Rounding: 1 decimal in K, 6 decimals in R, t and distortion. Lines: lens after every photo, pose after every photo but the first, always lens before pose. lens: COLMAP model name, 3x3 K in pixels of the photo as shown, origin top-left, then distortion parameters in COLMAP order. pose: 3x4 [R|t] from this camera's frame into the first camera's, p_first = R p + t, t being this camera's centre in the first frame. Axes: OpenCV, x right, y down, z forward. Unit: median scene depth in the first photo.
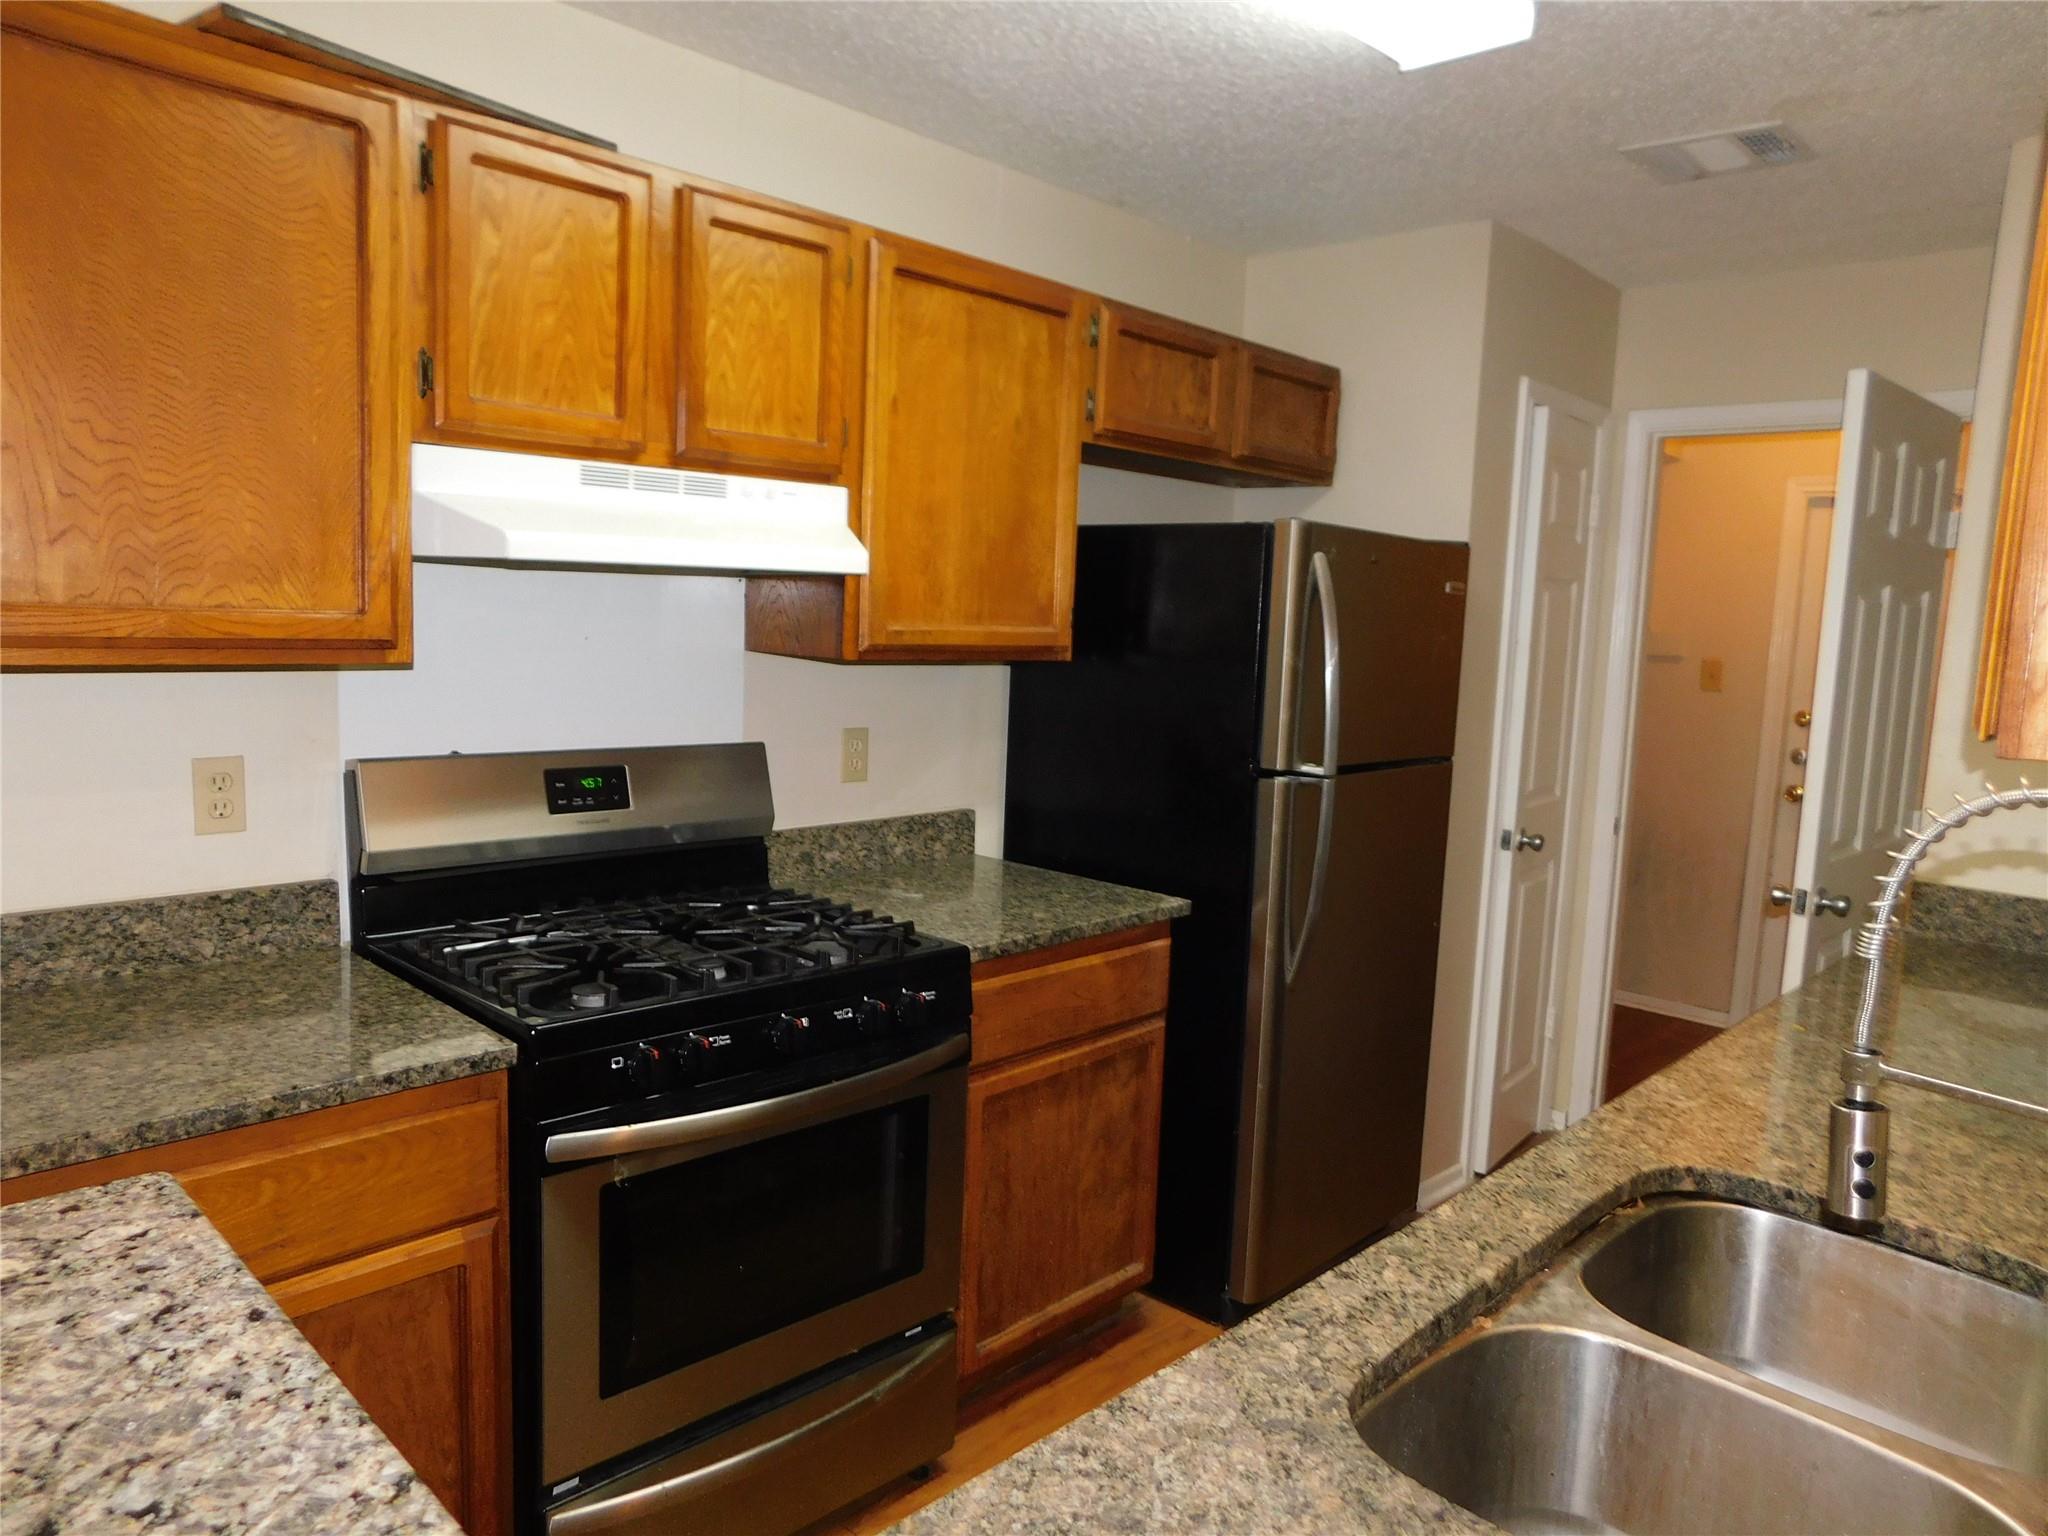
lens RADIAL K [[1345.3, 0, 1016.3], [0, 1345.3, 771.0], [0, 0, 1]] dist [-0.060938, 0.035487]
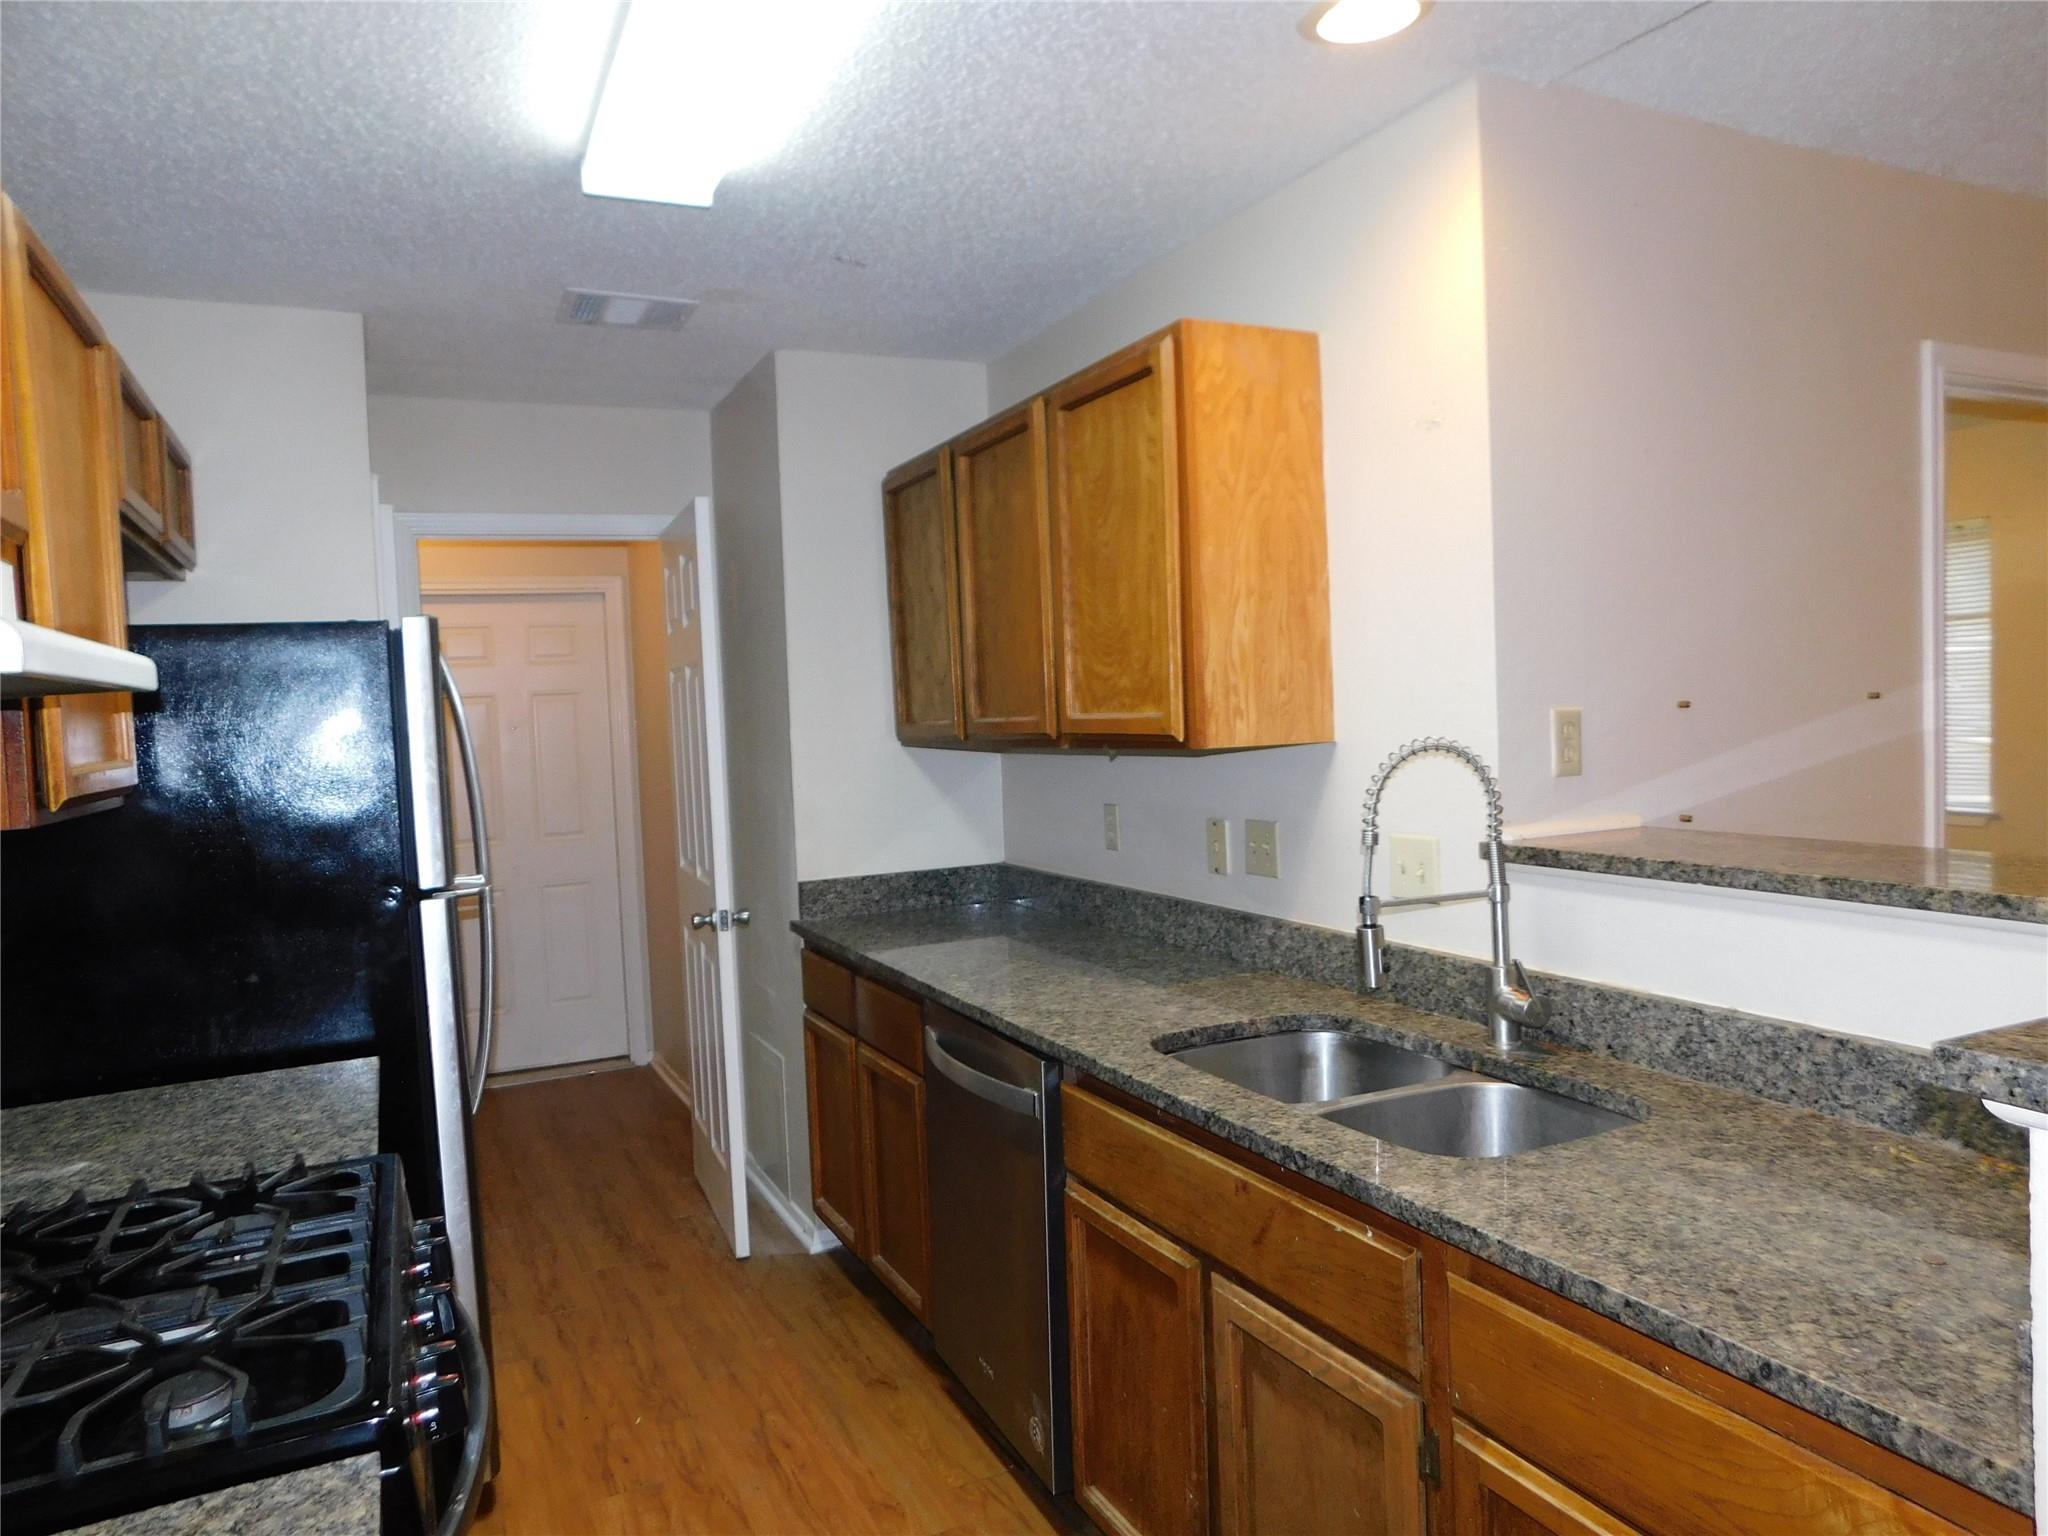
lens RADIAL K [[1345.3, 0, 1016.3], [0, 1345.3, 771.0], [0, 0, 1]] dist [-0.060938, 0.035487]
pose [[0.348446, -0.100890, 0.931883, -0.534477], [0.166534, 0.985037, 0.044375, -0.055042], [-0.922416, 0.139727, 0.360034, 0.312045]]
